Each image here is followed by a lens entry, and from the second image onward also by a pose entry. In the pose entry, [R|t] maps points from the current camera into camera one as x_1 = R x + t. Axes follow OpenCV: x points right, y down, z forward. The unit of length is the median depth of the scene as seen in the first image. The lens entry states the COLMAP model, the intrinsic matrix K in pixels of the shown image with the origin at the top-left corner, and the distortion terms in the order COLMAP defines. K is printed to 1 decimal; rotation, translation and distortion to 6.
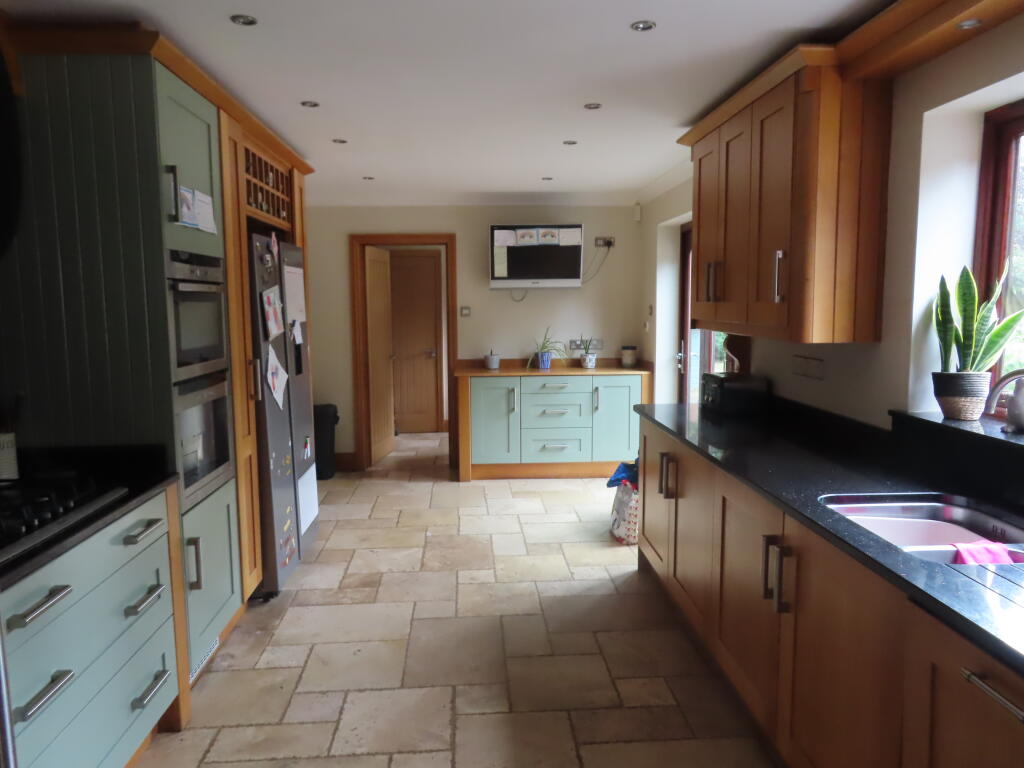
lens RADIAL K [[729.0, 0, 506.9], [0, 729.0, 385.0], [0, 0, 1]] dist [-0.000472, -0.001384]
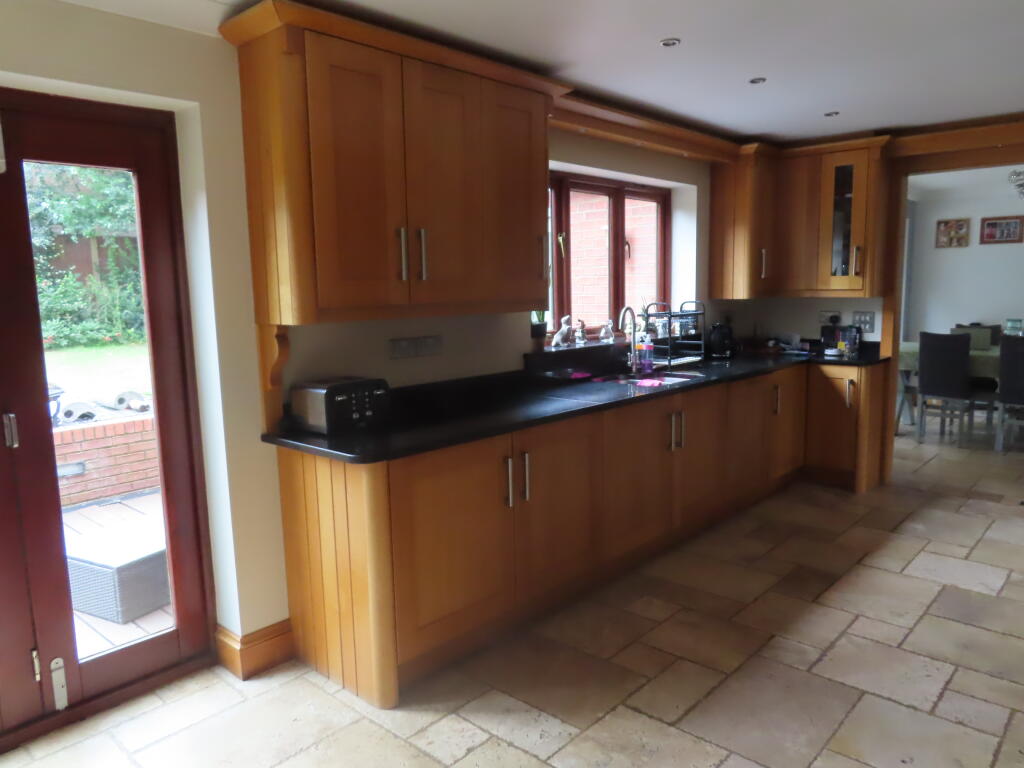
lens RADIAL K [[729.0, 0, 514.2], [0, 729.0, 381.0], [0, 0, 1]] dist [-0.000472, -0.001384]
pose [[-0.700225, -0.075229, 0.709948, -0.461935], [0.101898, 0.973720, 0.203682, -0.199712], [-0.706613, 0.214965, -0.674157, 1.865615]]
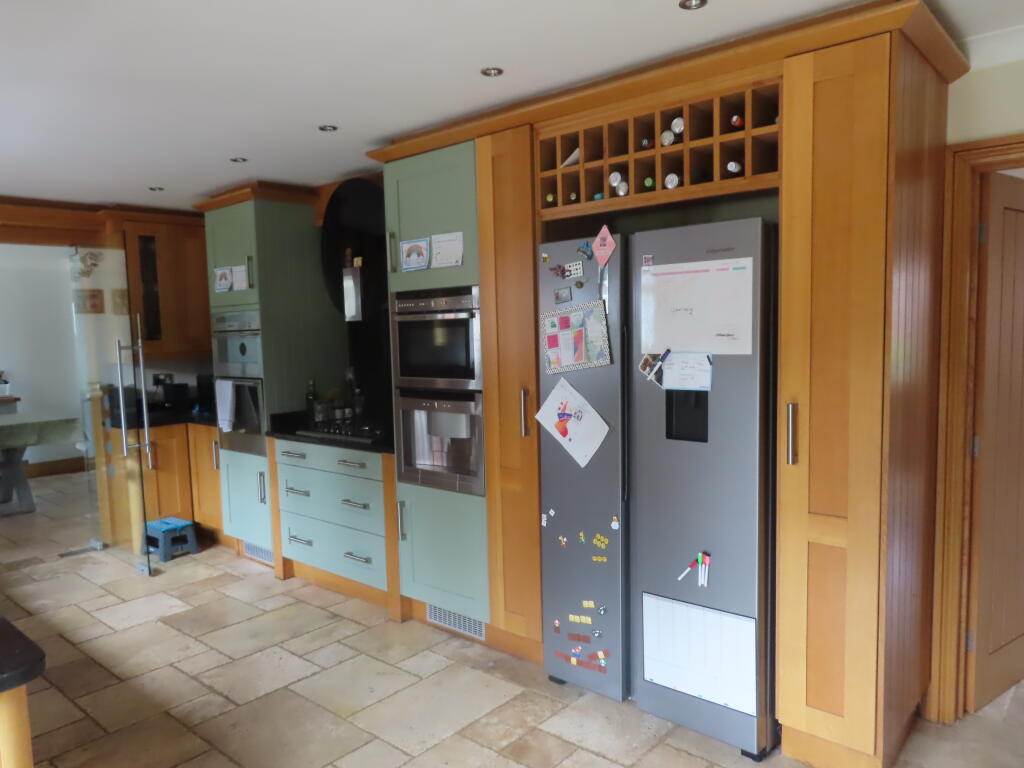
lens RADIAL K [[729.0, 0, 511.7], [0, 729.0, 394.9], [0, 0, 1]] dist [-0.000472, -0.001384]
pose [[-0.702760, 0.094010, -0.705189, 0.347528], [-0.043293, 0.983742, 0.174288, -0.221150], [0.710109, 0.153013, -0.687264, 1.942078]]
